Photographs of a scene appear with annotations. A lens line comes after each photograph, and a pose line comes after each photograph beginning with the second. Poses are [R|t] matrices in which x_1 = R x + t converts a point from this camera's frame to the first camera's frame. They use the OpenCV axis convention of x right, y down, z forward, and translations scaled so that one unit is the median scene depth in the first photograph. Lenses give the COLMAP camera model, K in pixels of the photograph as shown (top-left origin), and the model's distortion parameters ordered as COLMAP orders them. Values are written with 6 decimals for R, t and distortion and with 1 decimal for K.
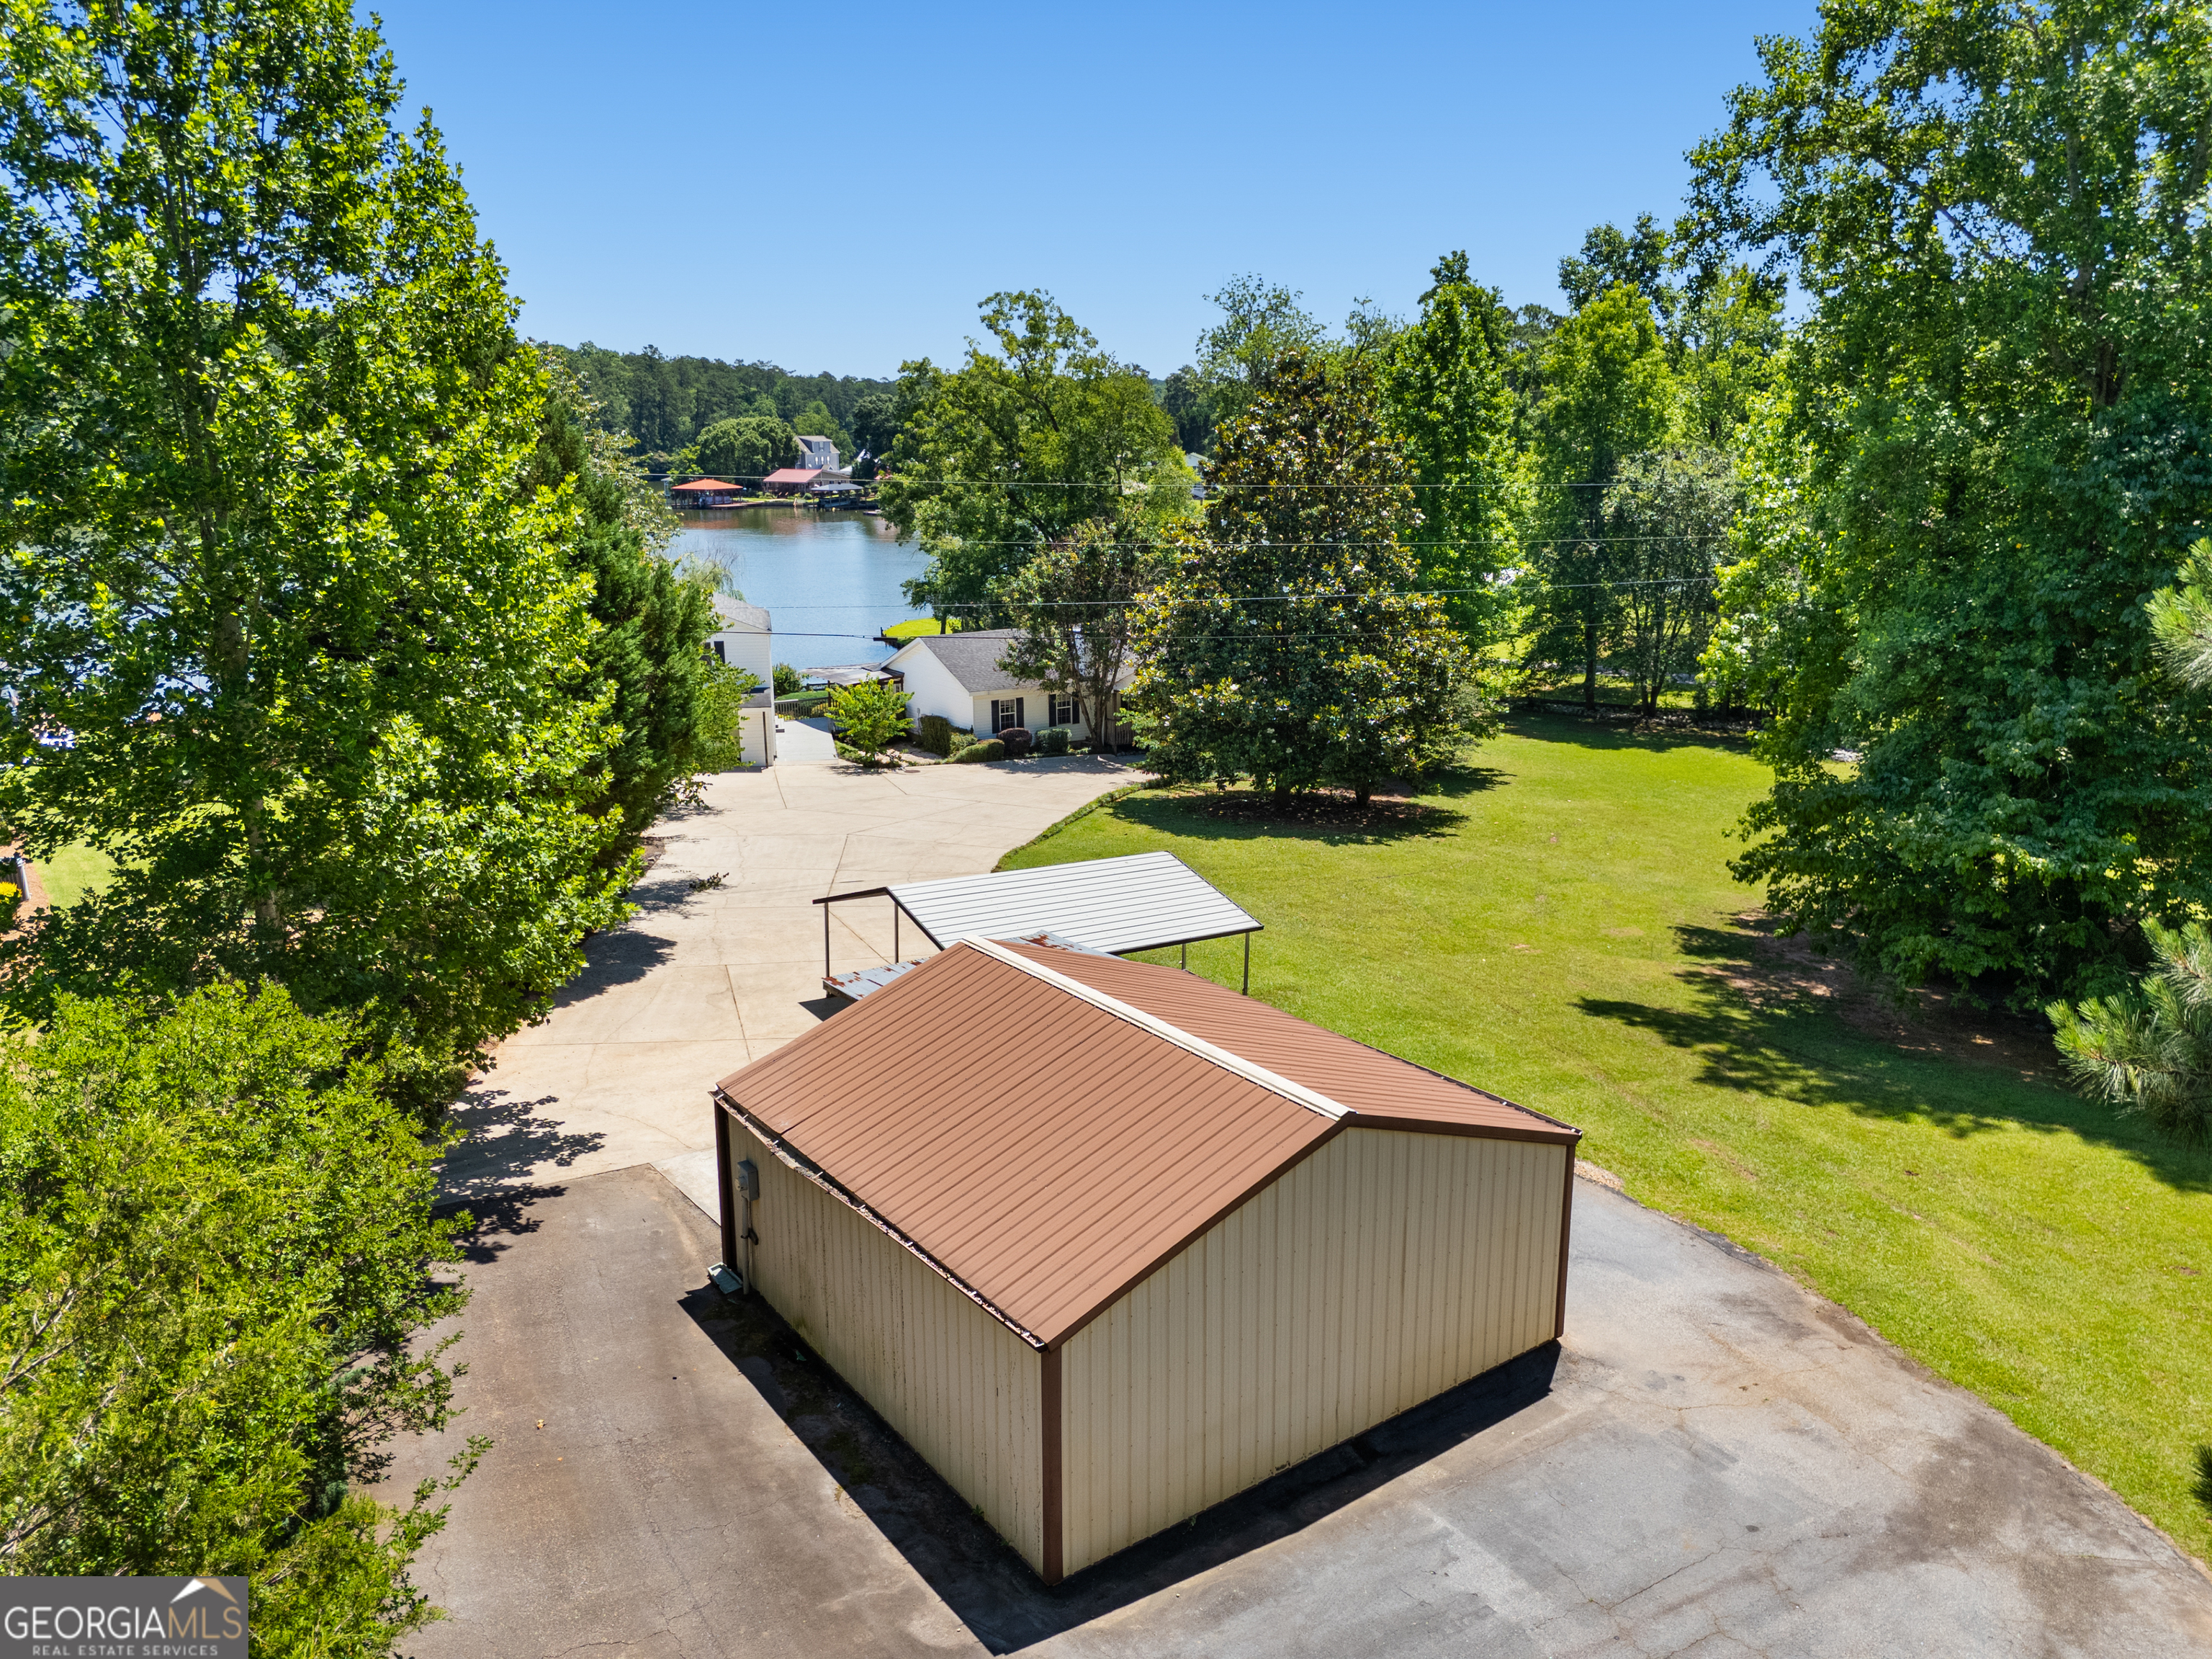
lens RADIAL K [[1538.3, 0, 1112.5], [0, 1538.3, 870.8], [0, 0, 1]] dist [-0.000160, -0.000213]
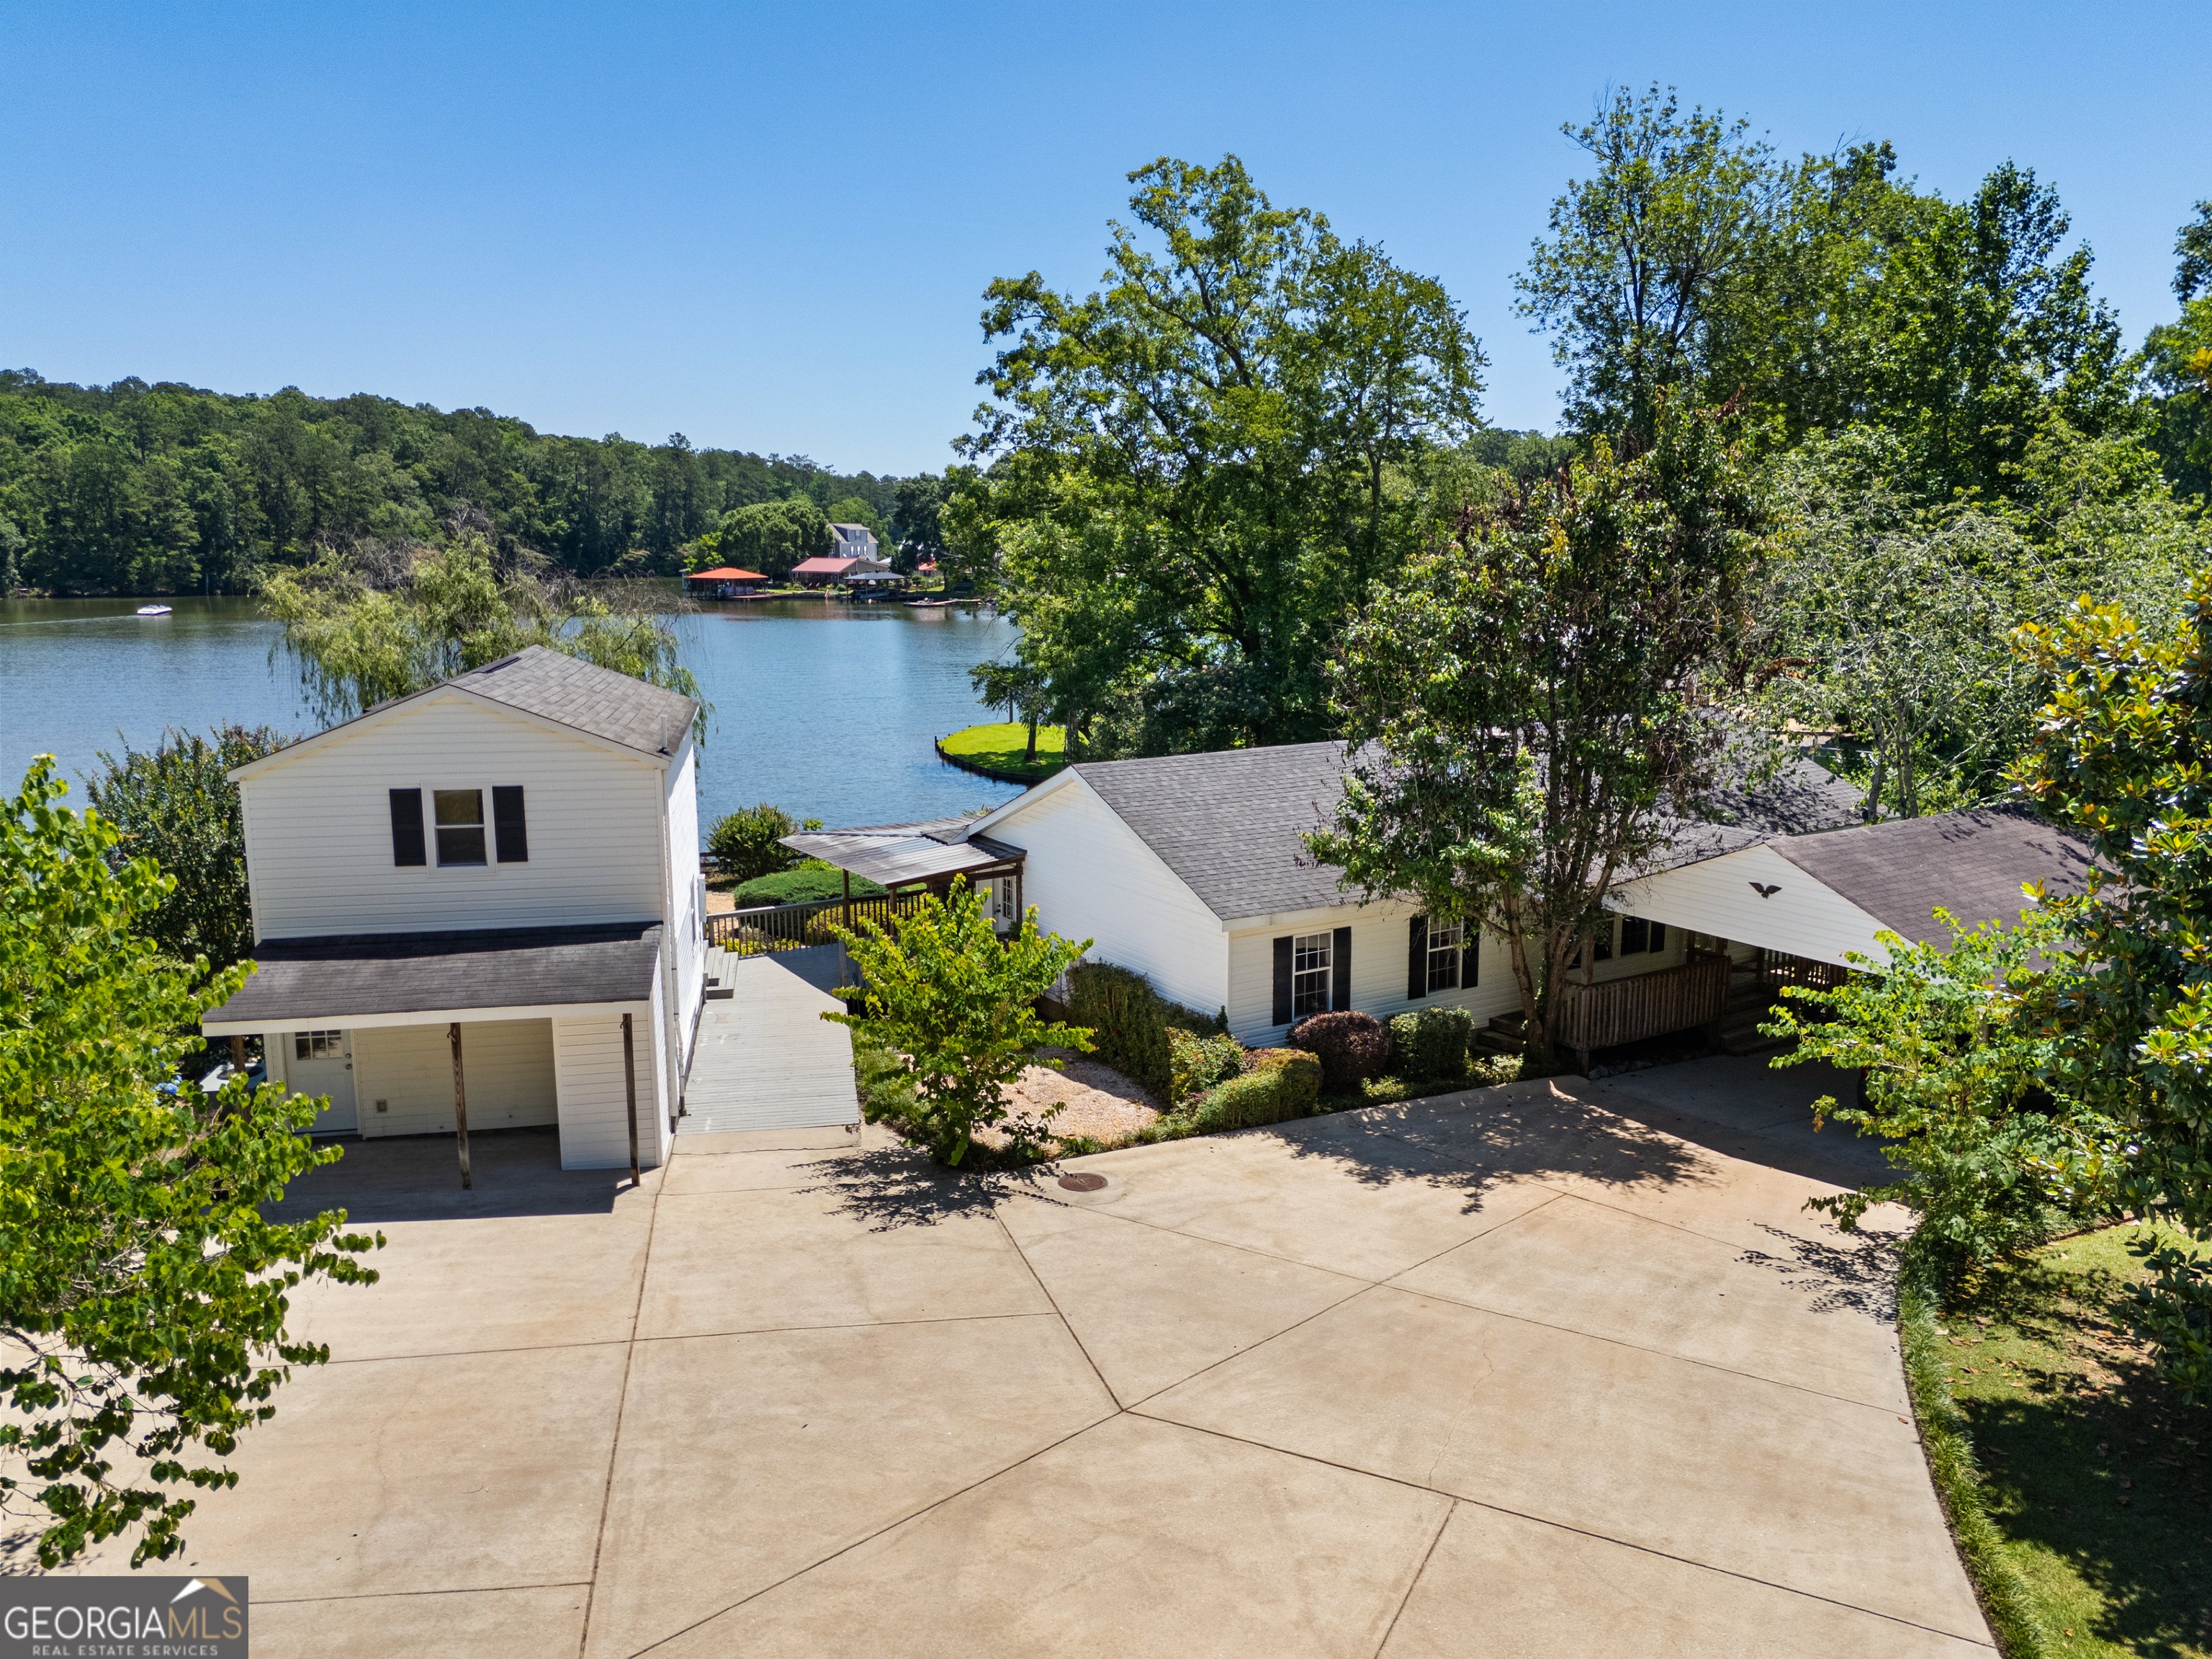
lens RADIAL K [[1549.6, 0, 1106.0], [0, 1549.6, 829.5], [0, 0, 1]] dist [0.002252, 0.000104]
pose [[0.999678, 0.003490, -0.025137, -0.023832], [-0.005865, 0.995455, -0.095050, -0.021921], [0.024691, 0.095166, 0.995155, 0.134693]]
